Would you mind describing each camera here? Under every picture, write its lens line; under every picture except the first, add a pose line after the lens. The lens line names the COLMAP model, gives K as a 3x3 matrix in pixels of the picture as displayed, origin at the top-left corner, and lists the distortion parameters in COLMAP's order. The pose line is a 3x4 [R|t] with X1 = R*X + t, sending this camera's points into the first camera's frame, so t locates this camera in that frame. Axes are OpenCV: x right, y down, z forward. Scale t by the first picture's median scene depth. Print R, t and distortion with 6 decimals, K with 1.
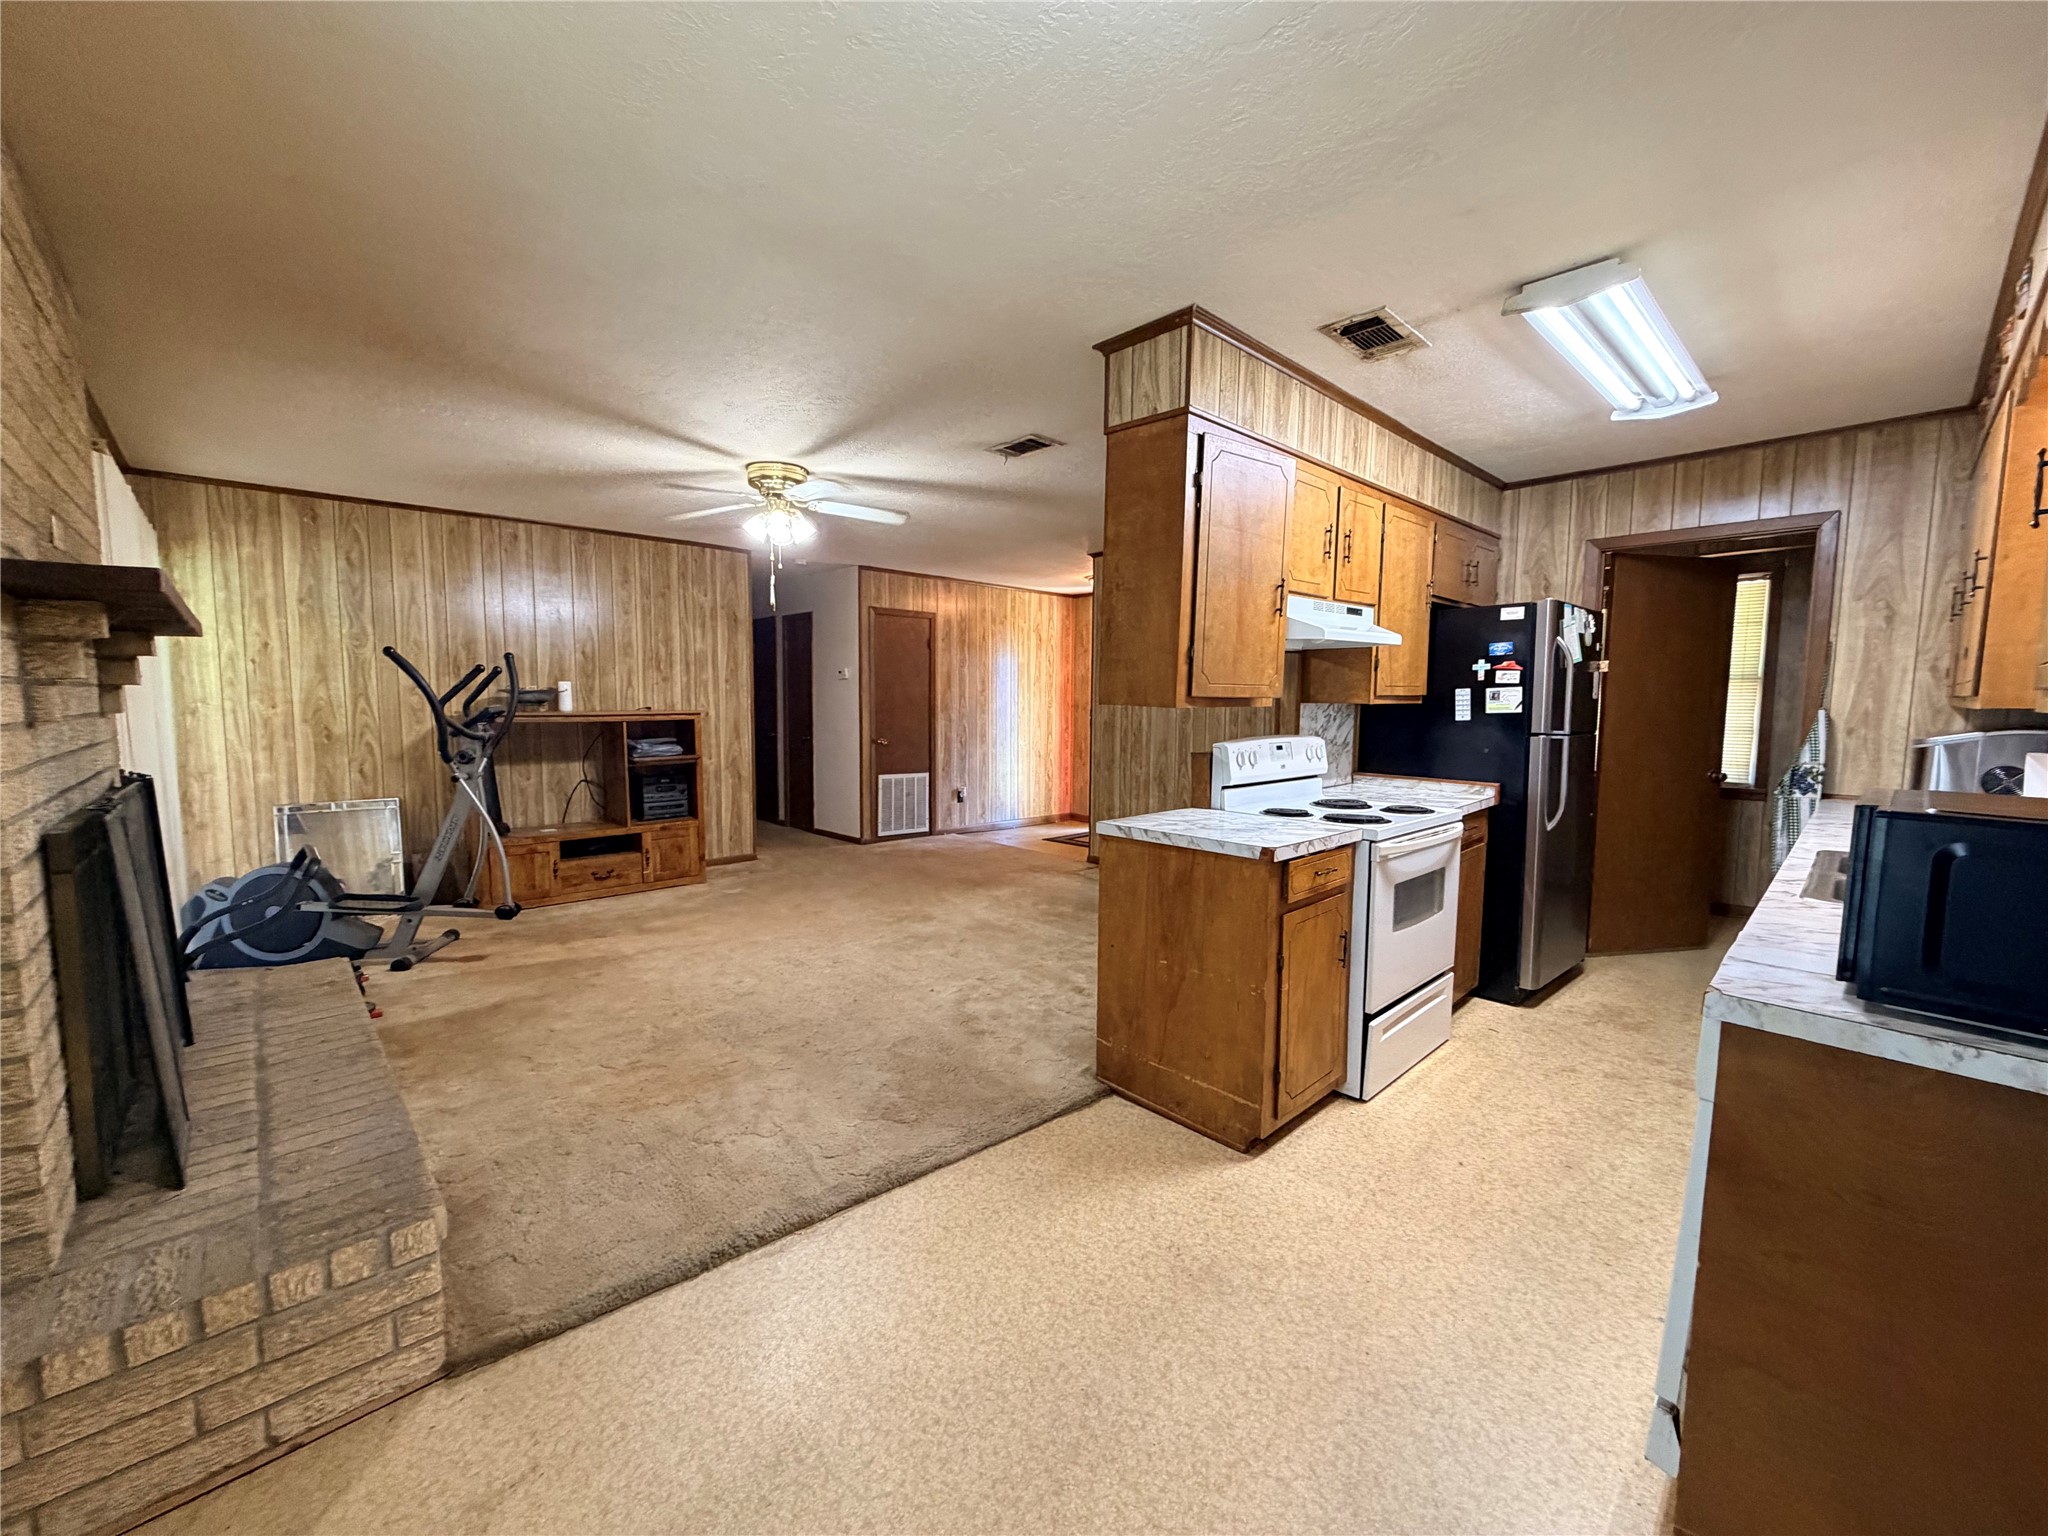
lens RADIAL K [[816.2, 0, 1018.4], [0, 816.2, 768.3], [0, 0, 1]] dist [-0.000811, 0.000435]
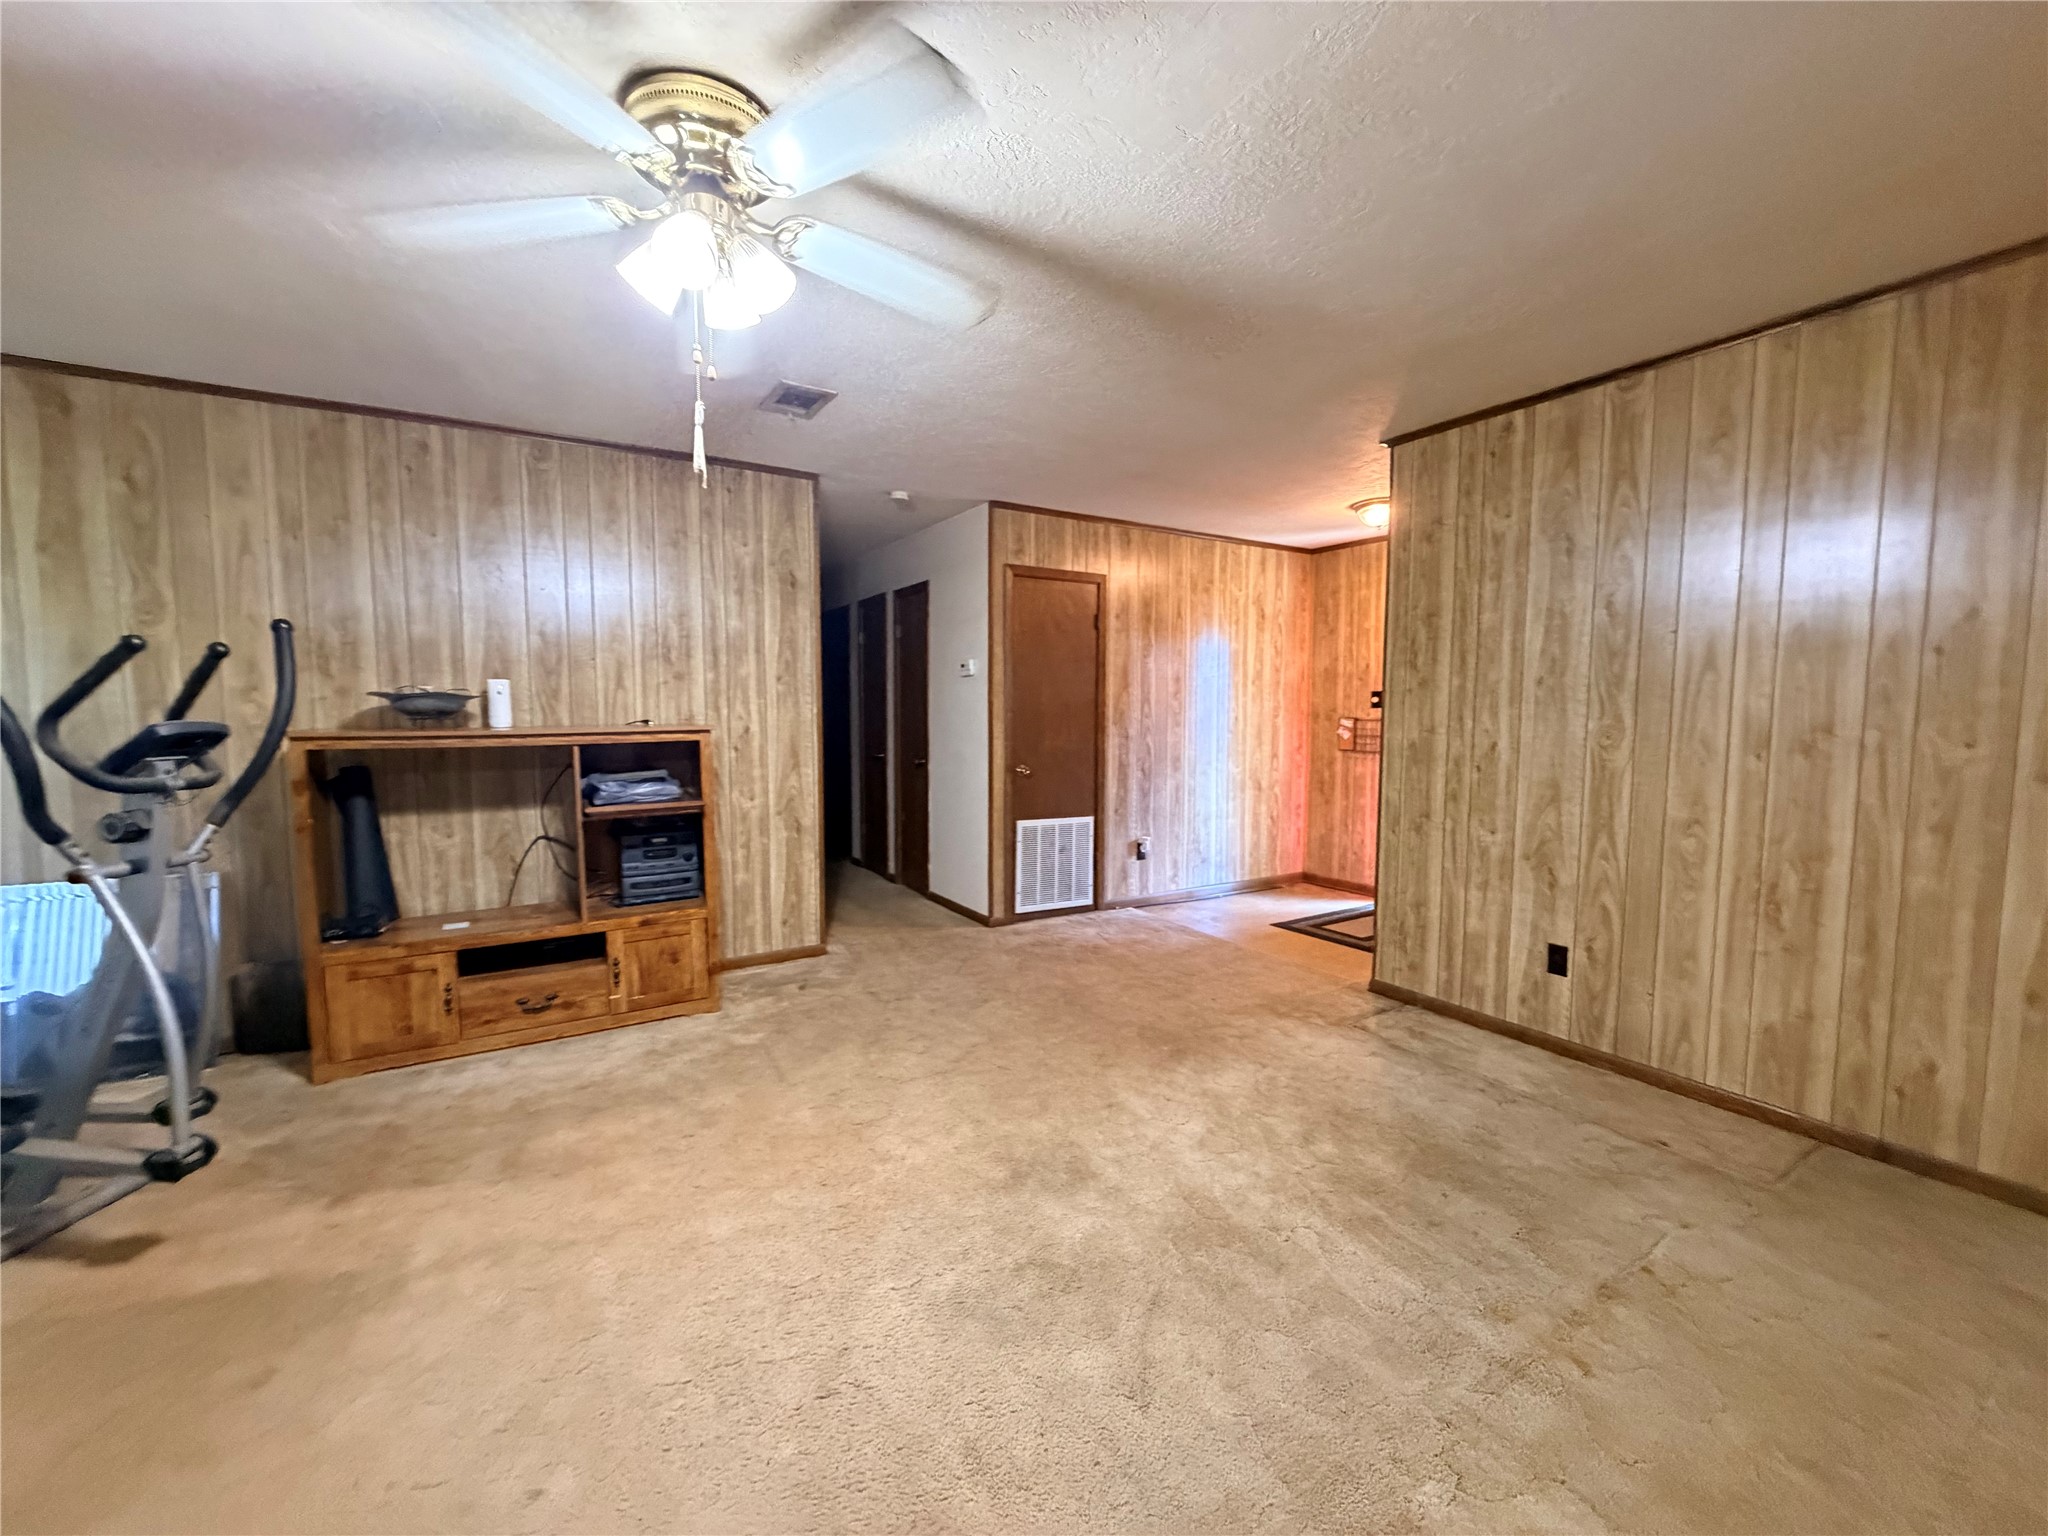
lens RADIAL K [[816.2, 0, 1019.2], [0, 816.2, 766.9], [0, 0, 1]] dist [-0.000811, 0.000435]
pose [[0.977739, 0.008807, -0.209641, -0.057439], [-0.011268, 0.999881, -0.010549, -0.051107], [0.209524, 0.012676, 0.977721, 0.638197]]
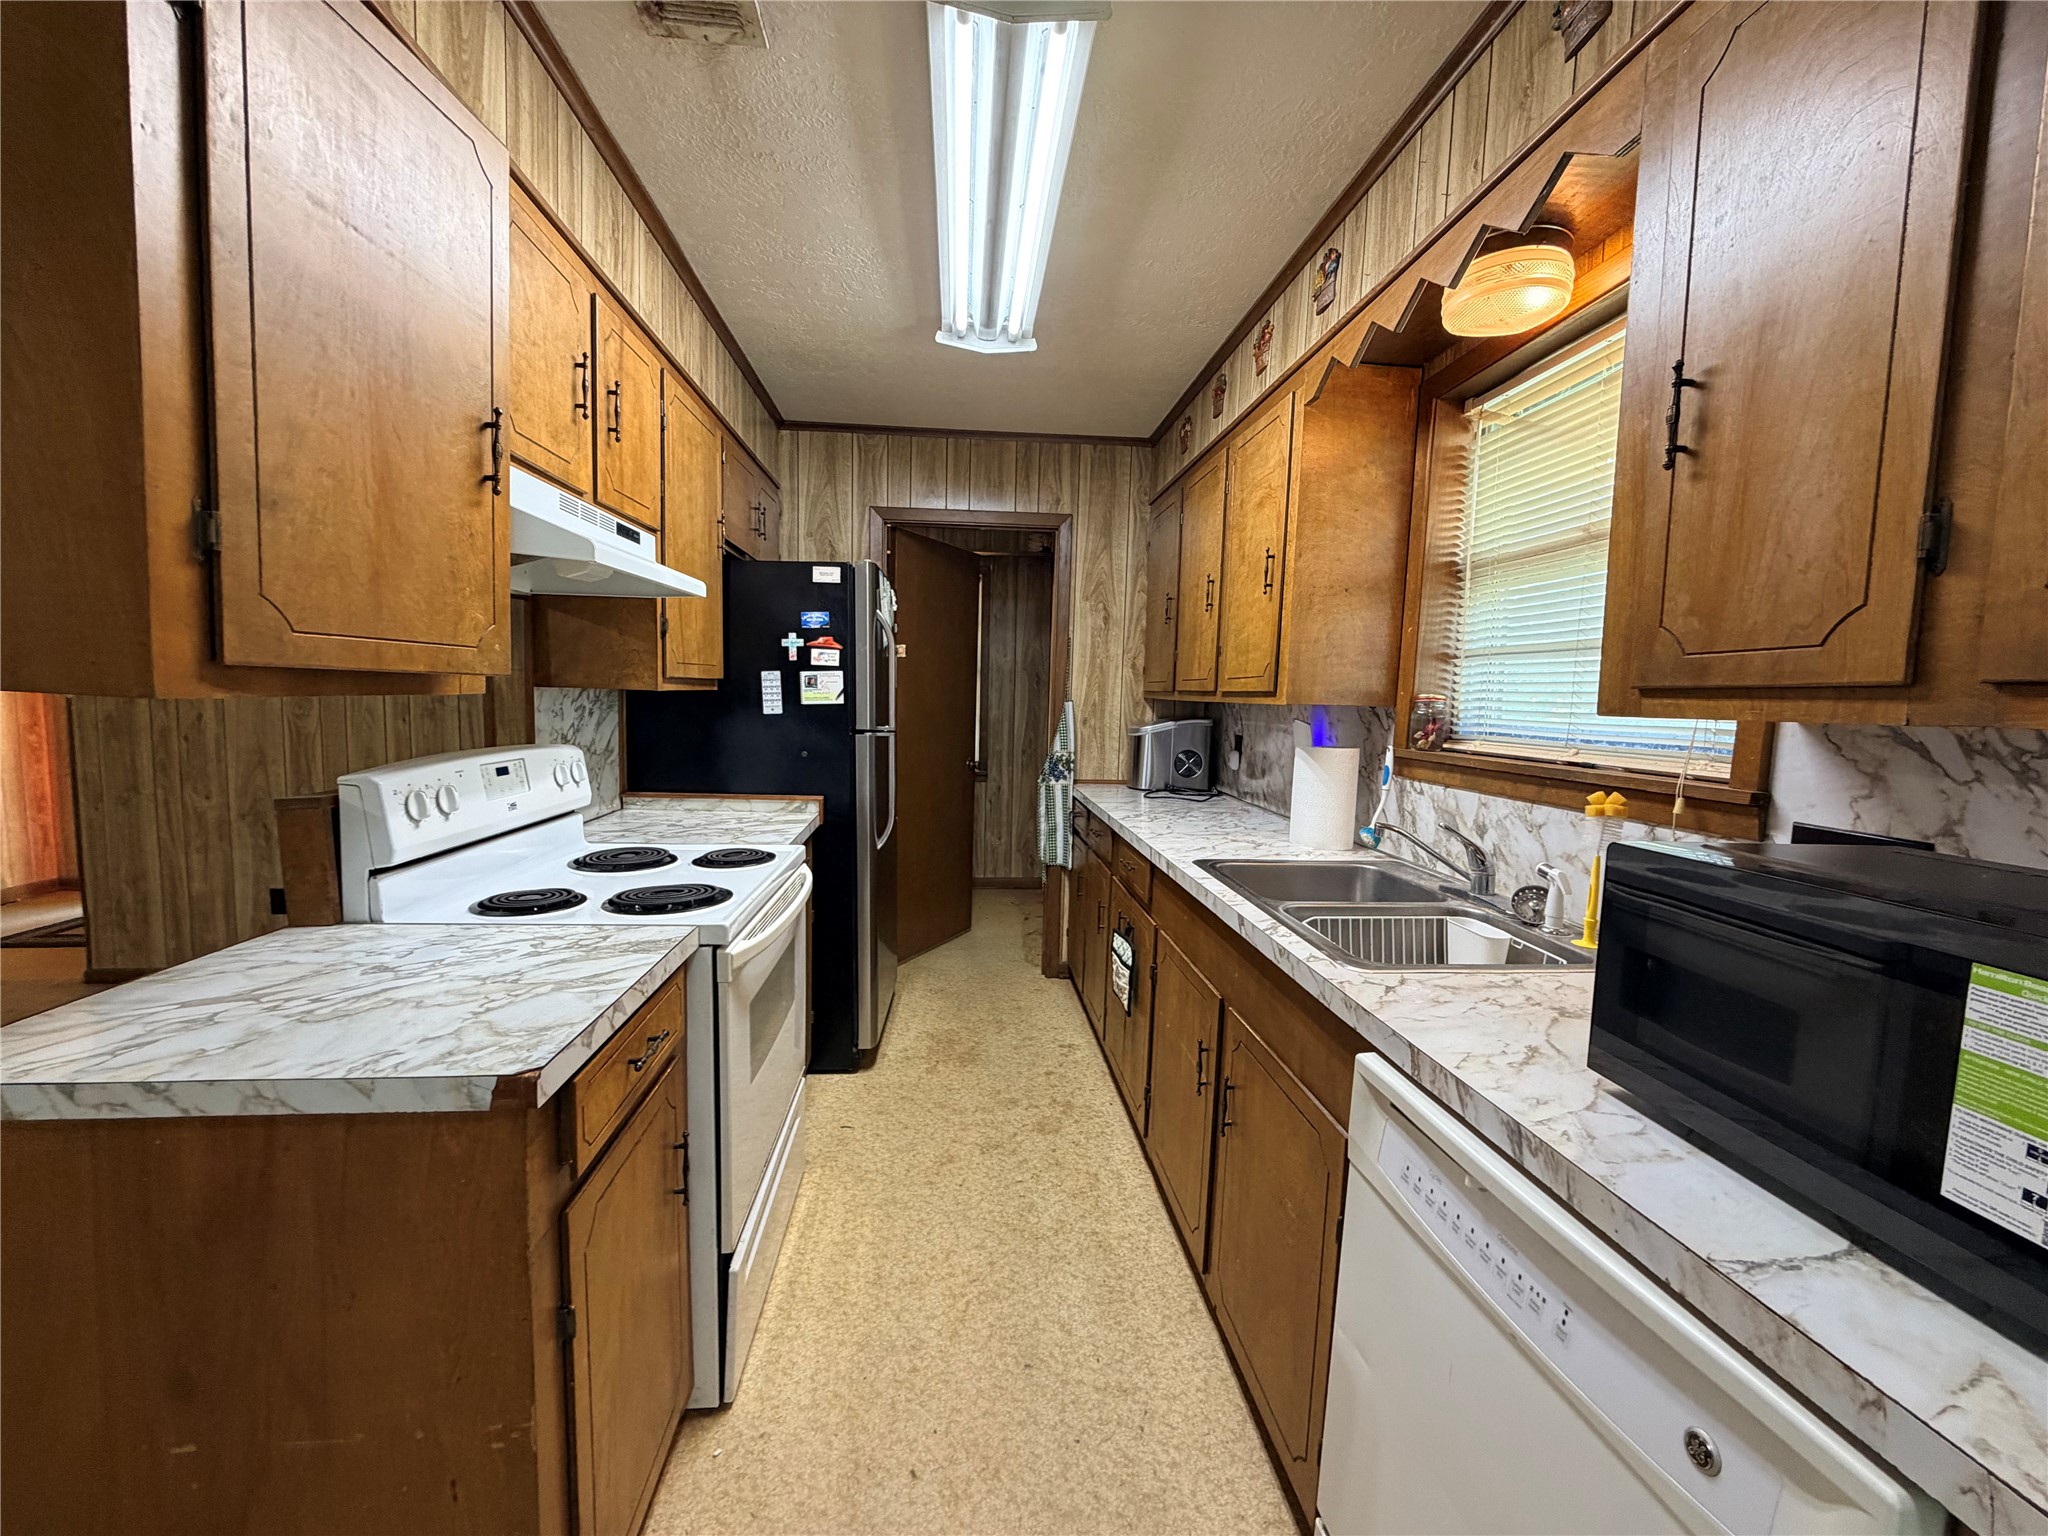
lens RADIAL K [[816.2, 0, 1019.8], [0, 816.2, 767.3], [0, 0, 1]] dist [-0.000811, 0.000435]
pose [[0.622131, -0.060716, 0.780555, 0.092936], [0.046931, 0.998088, 0.040231, -0.026912], [-0.781505, 0.011603, 0.623791, 0.326916]]
